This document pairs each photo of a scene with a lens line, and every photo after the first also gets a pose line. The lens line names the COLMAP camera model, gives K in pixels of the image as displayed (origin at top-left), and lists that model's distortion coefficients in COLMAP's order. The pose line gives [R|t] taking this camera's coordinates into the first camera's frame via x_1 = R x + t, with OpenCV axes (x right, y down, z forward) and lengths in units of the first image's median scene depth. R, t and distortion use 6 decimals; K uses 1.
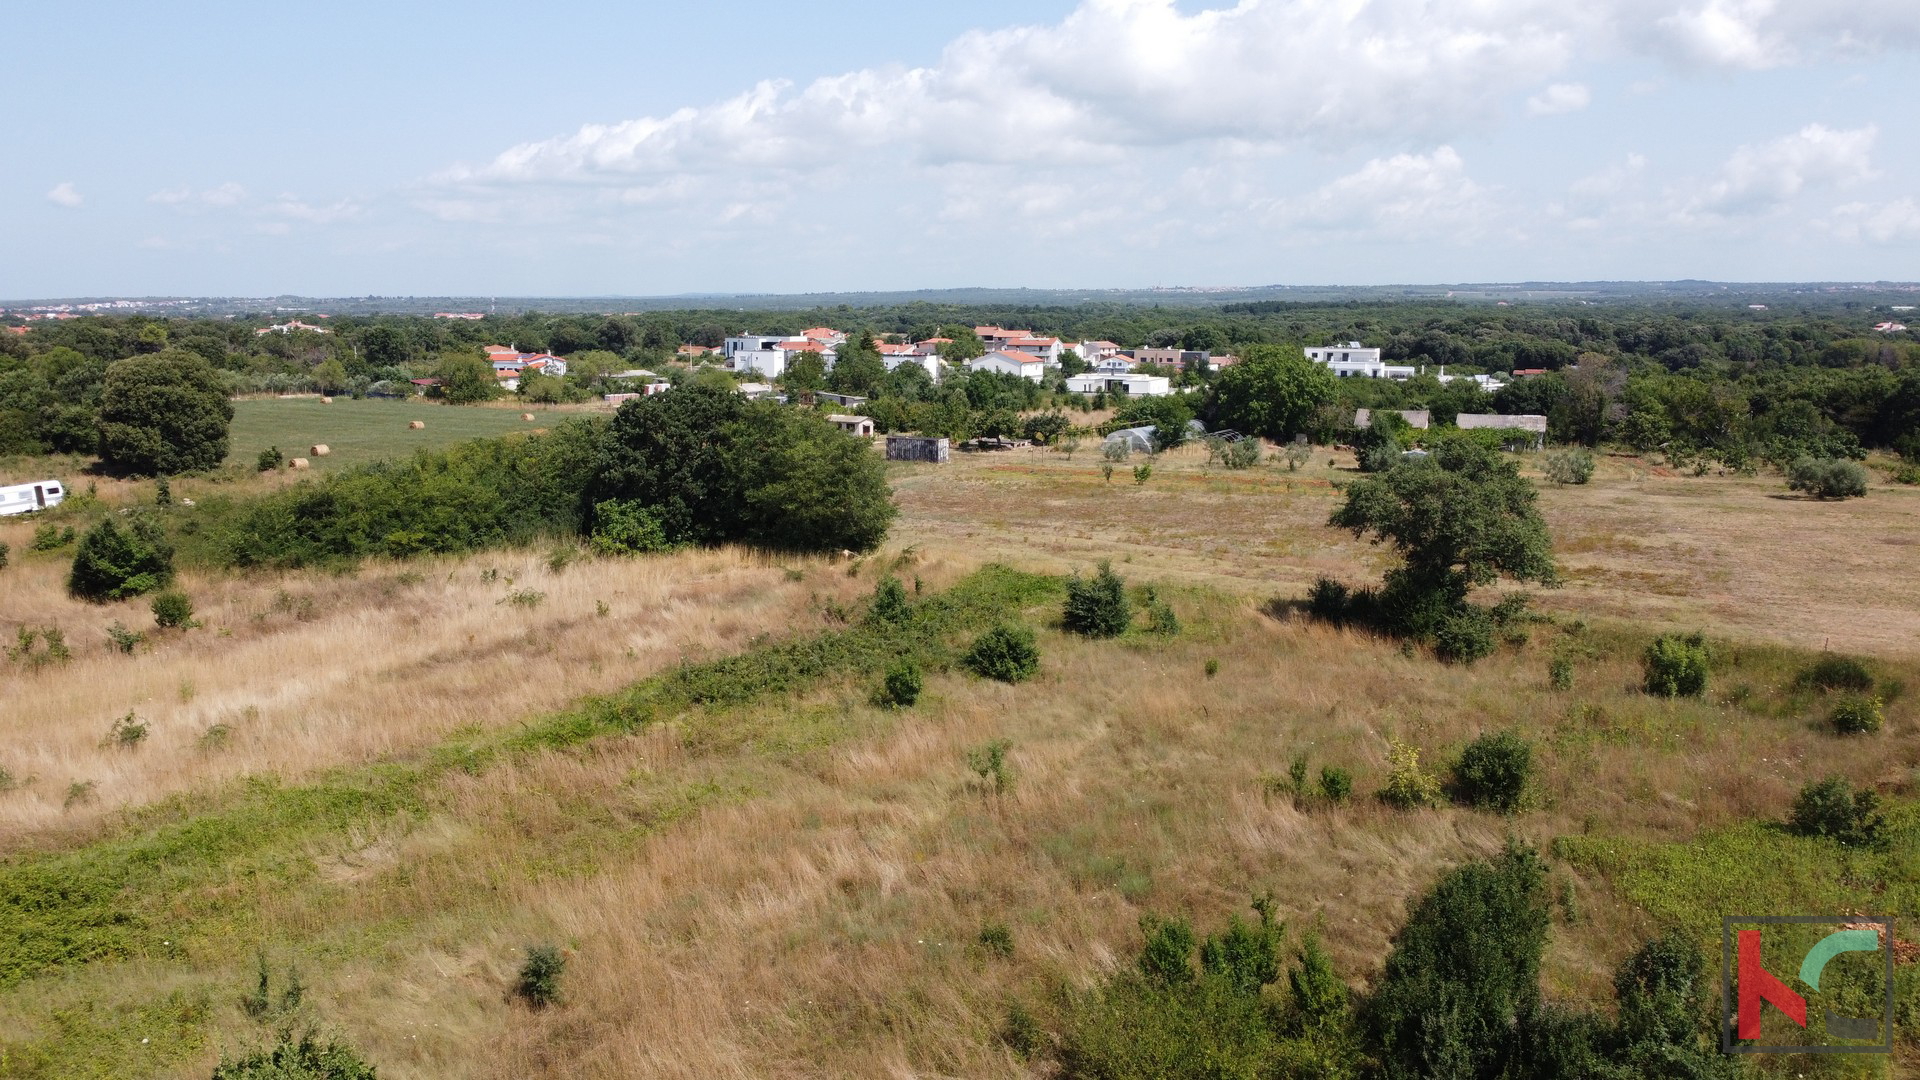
lens RADIAL K [[1447.6, 0, 974.1], [0, 1447.6, 526.6], [0, 0, 1]] dist [0.004647, -0.006461]
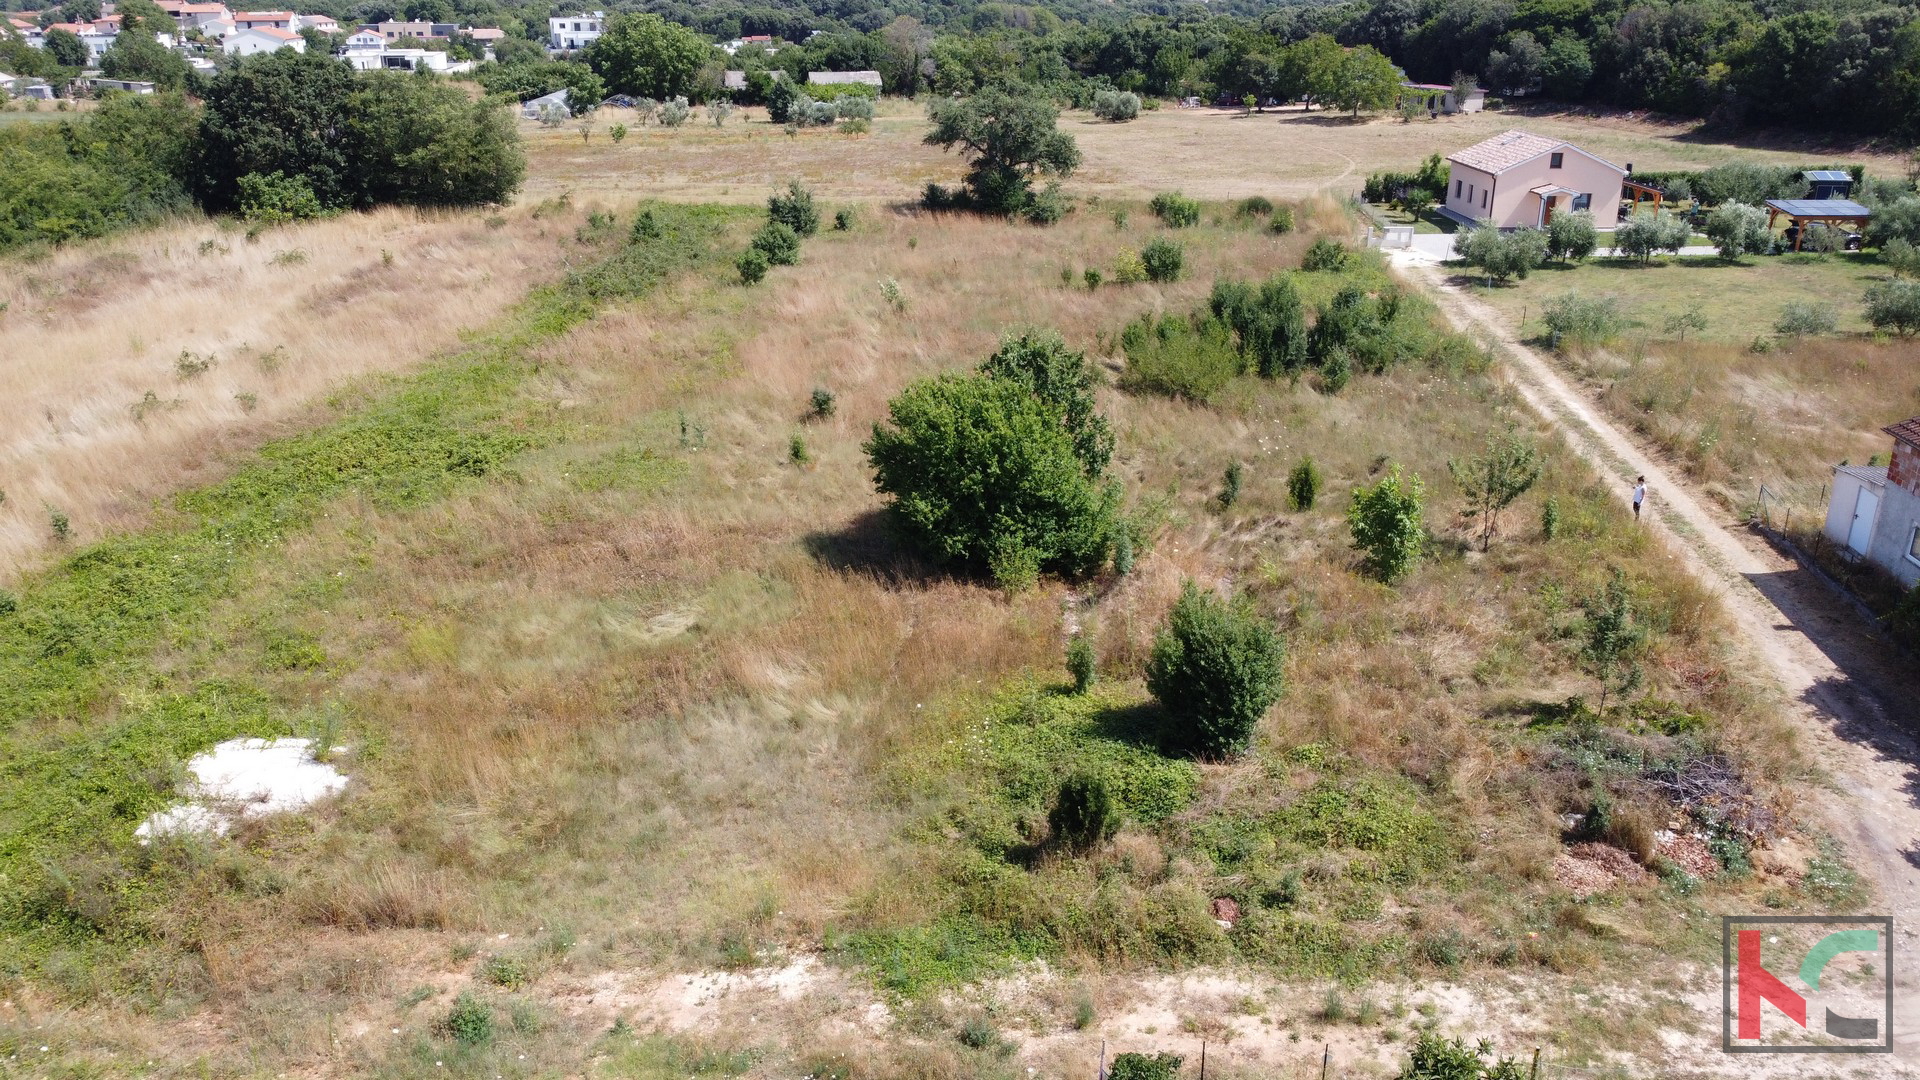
lens RADIAL K [[1447.6, 0, 961.5], [0, 1447.6, 541.5], [0, 0, 1]] dist [0.004647, -0.006461]
pose [[0.846161, -0.195668, 0.495707, -0.392238], [0.081392, 0.966695, 0.242644, 0.026896], [-0.526675, -0.164970, 0.833905, -0.191271]]
